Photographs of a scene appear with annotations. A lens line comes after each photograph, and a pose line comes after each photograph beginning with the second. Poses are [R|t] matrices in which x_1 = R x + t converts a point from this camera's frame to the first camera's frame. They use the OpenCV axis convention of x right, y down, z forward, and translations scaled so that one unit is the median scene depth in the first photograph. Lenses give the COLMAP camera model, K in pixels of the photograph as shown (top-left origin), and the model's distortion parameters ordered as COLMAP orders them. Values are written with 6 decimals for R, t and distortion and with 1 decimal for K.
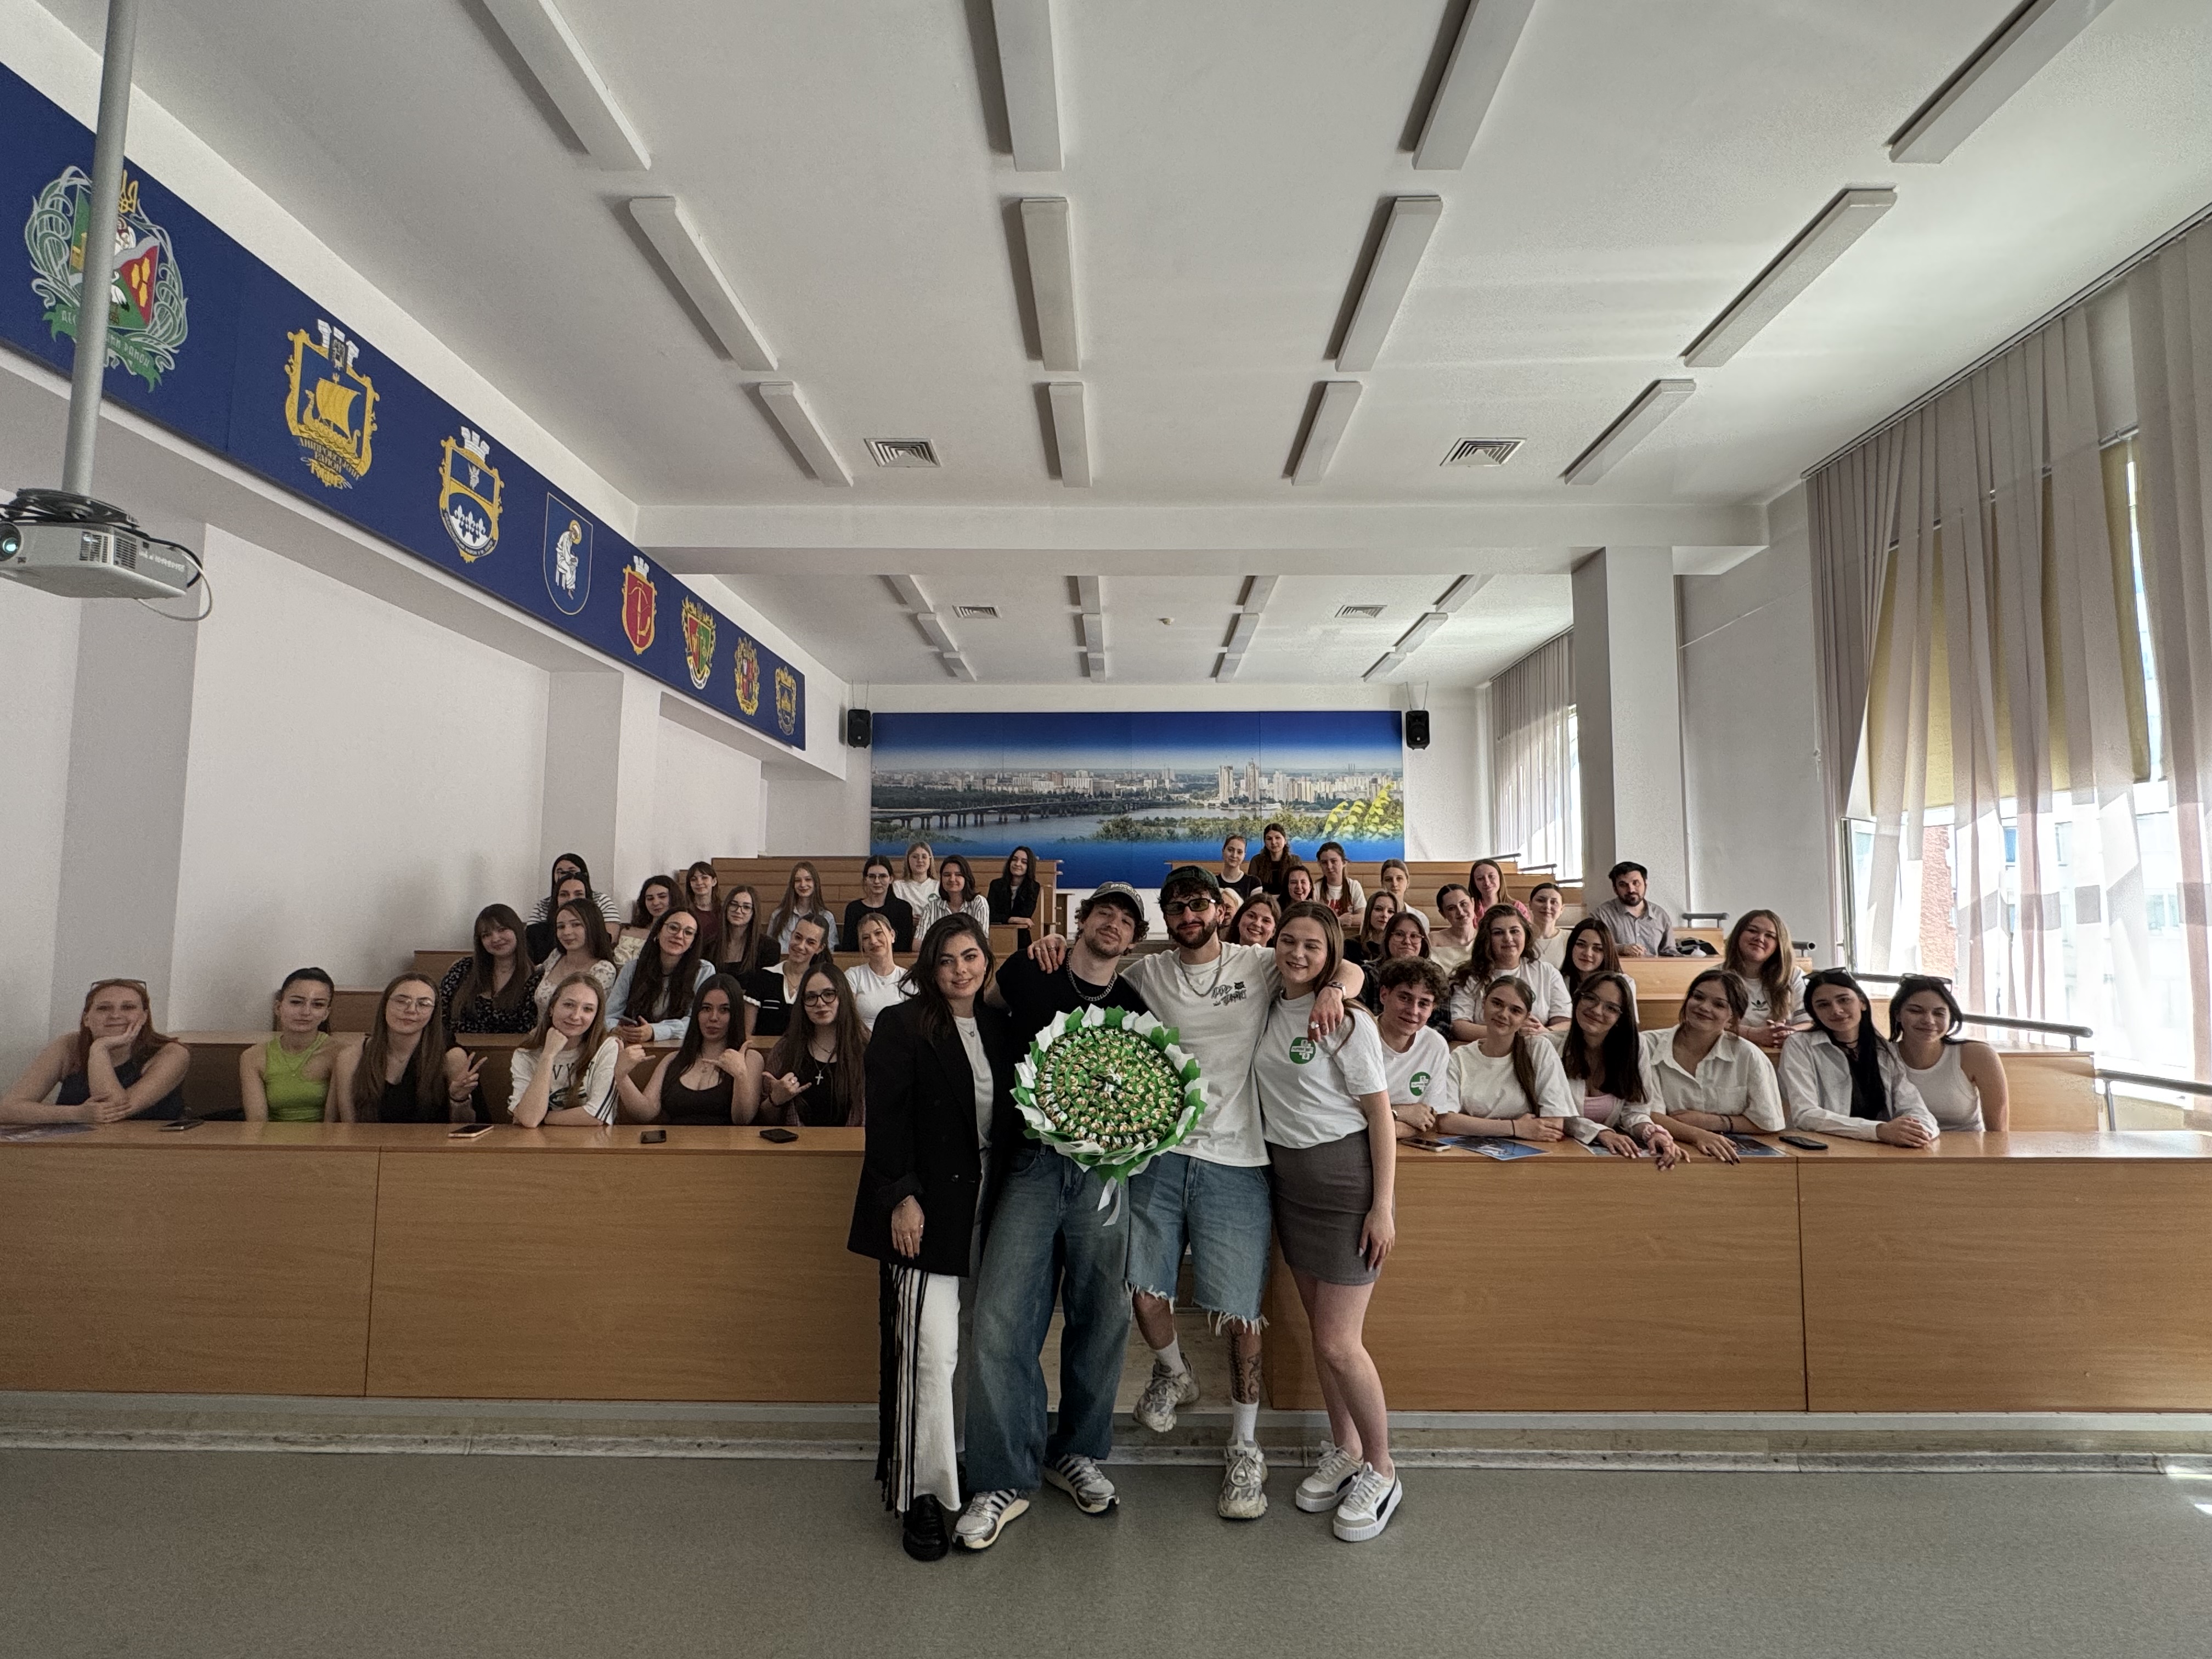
lens RADIAL K [[1090.3, 0, 1106.0], [0, 1090.3, 829.5], [0, 0, 1]] dist [-0.001829, -0.000606]
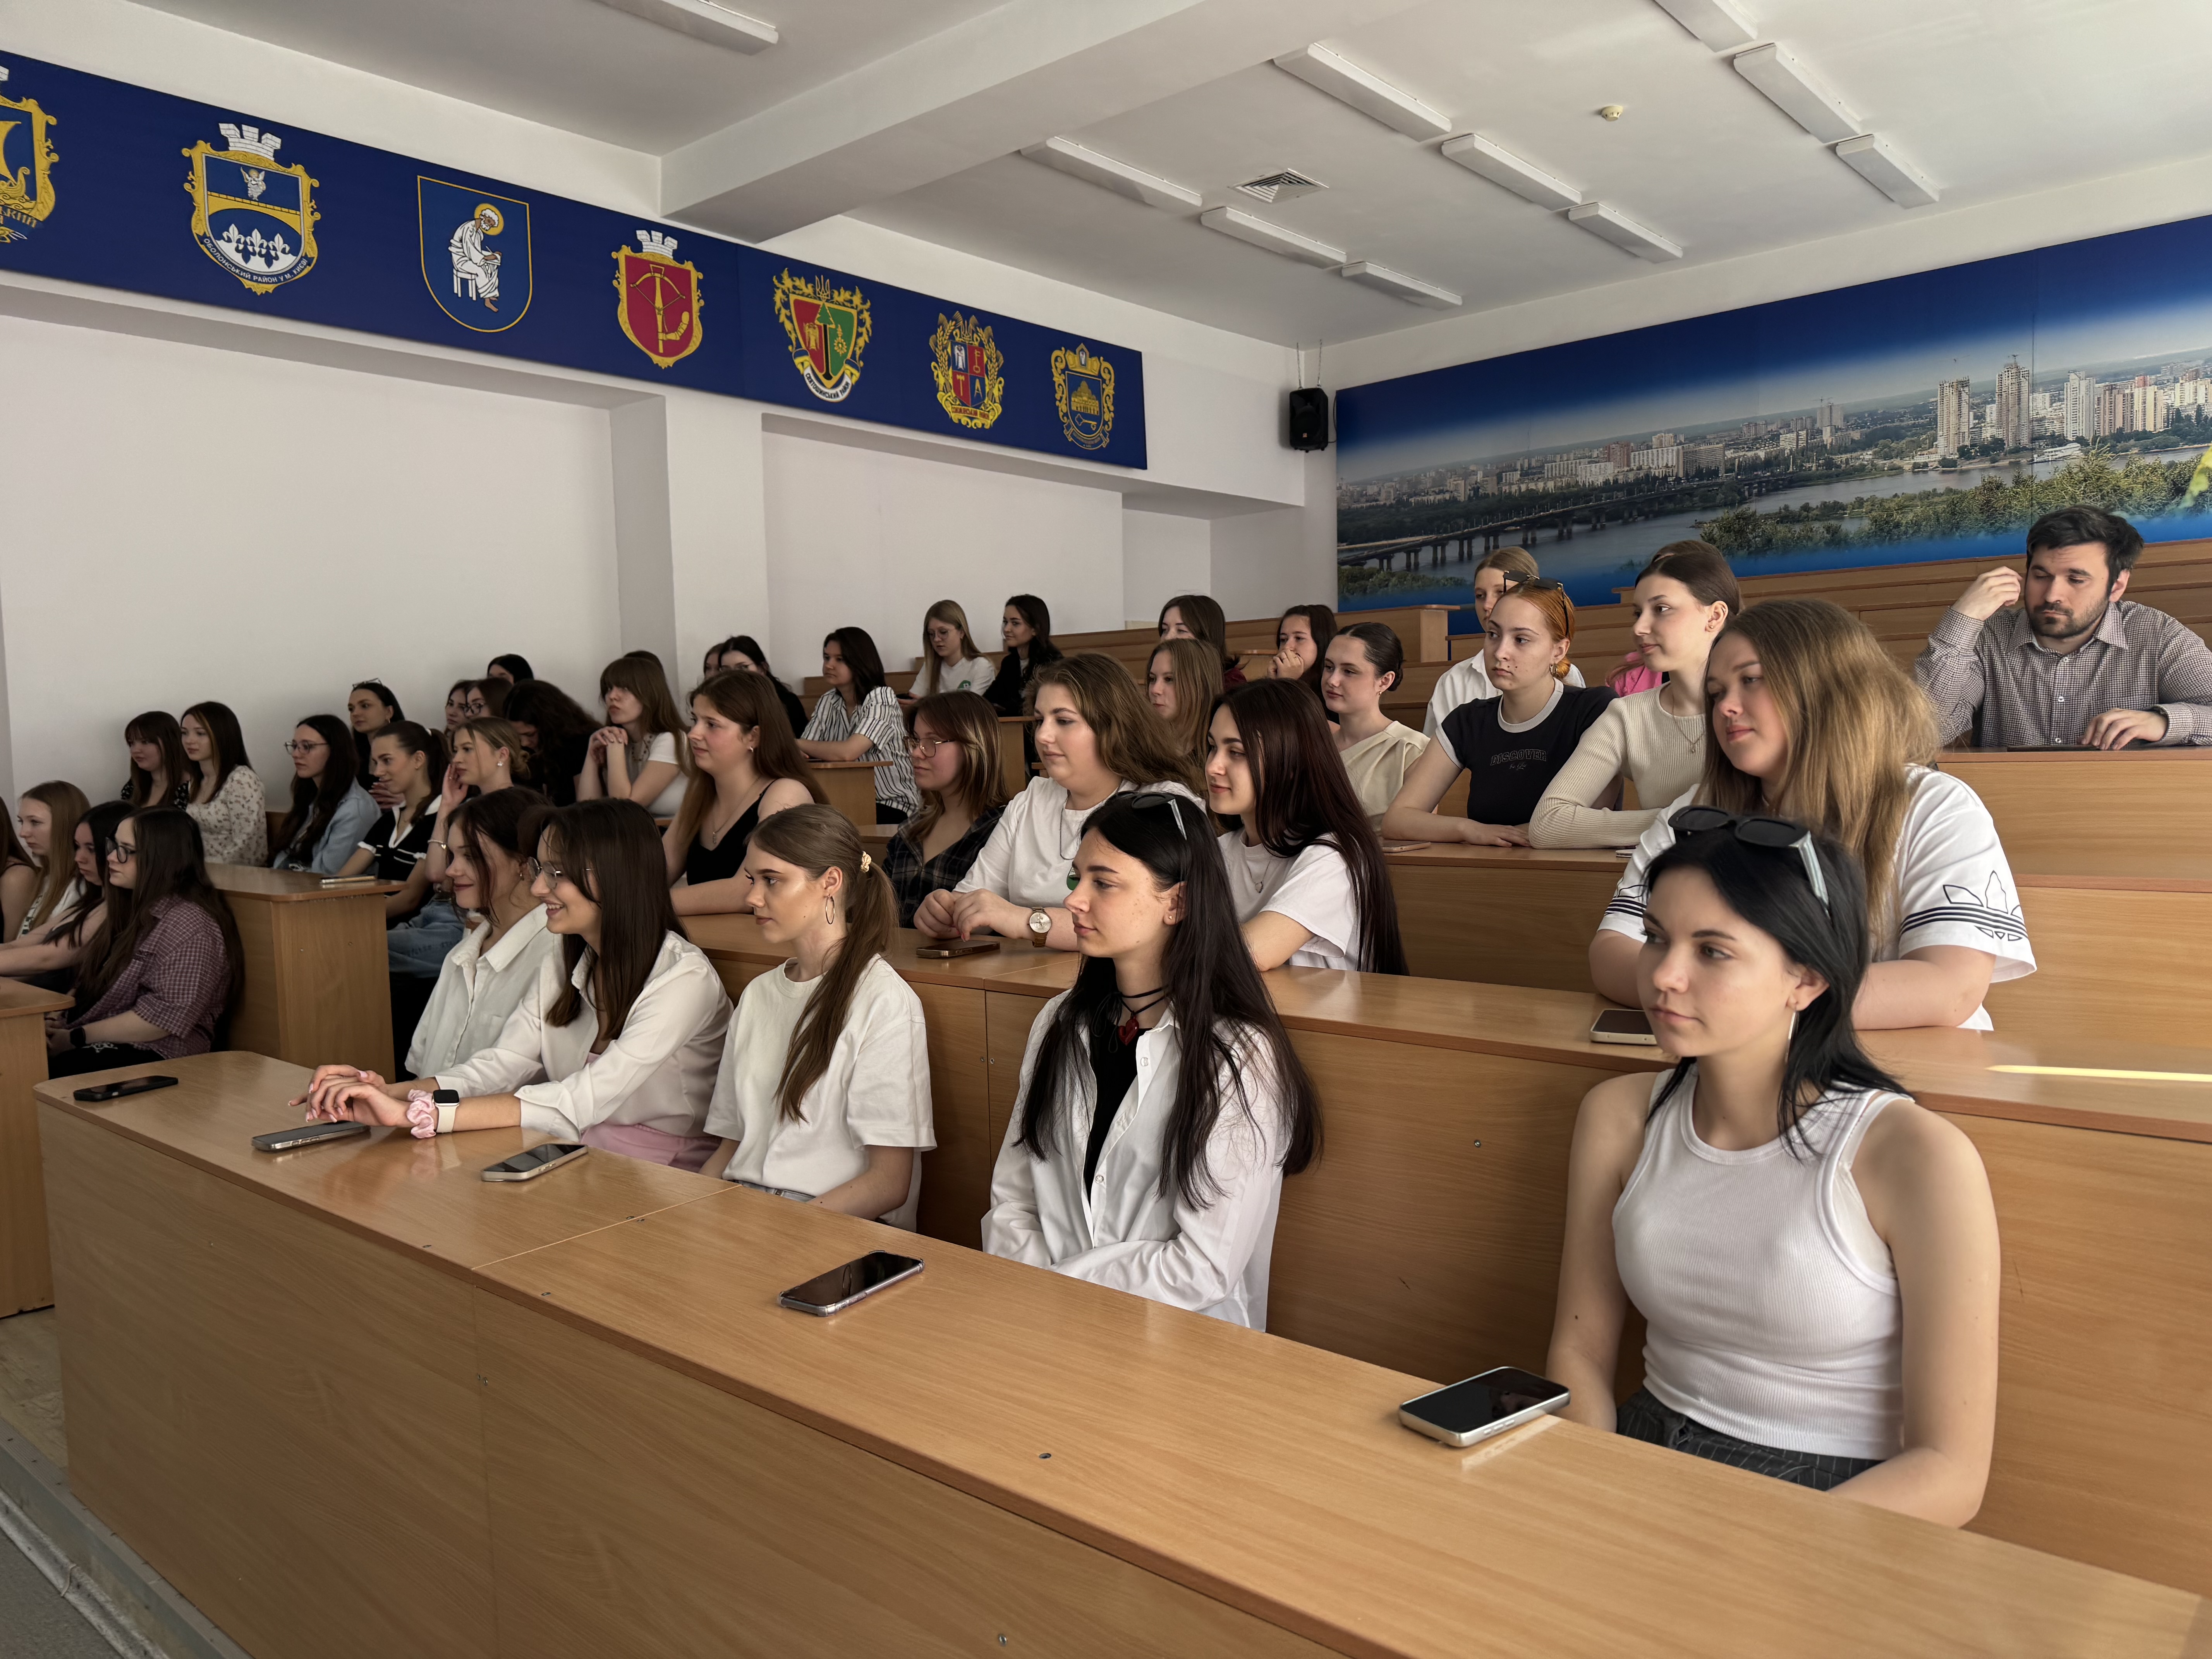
lens RADIAL K [[1593.9, 0, 1106.0], [0, 1593.9, 829.5], [0, 0, 1]] dist [-0.011851, -0.004897]
pose [[0.765586, 0.008296, -0.643280, 0.279922], [0.083282, 0.990225, 0.111885, 0.029635], [0.637920, -0.139231, 0.757412, 0.192753]]
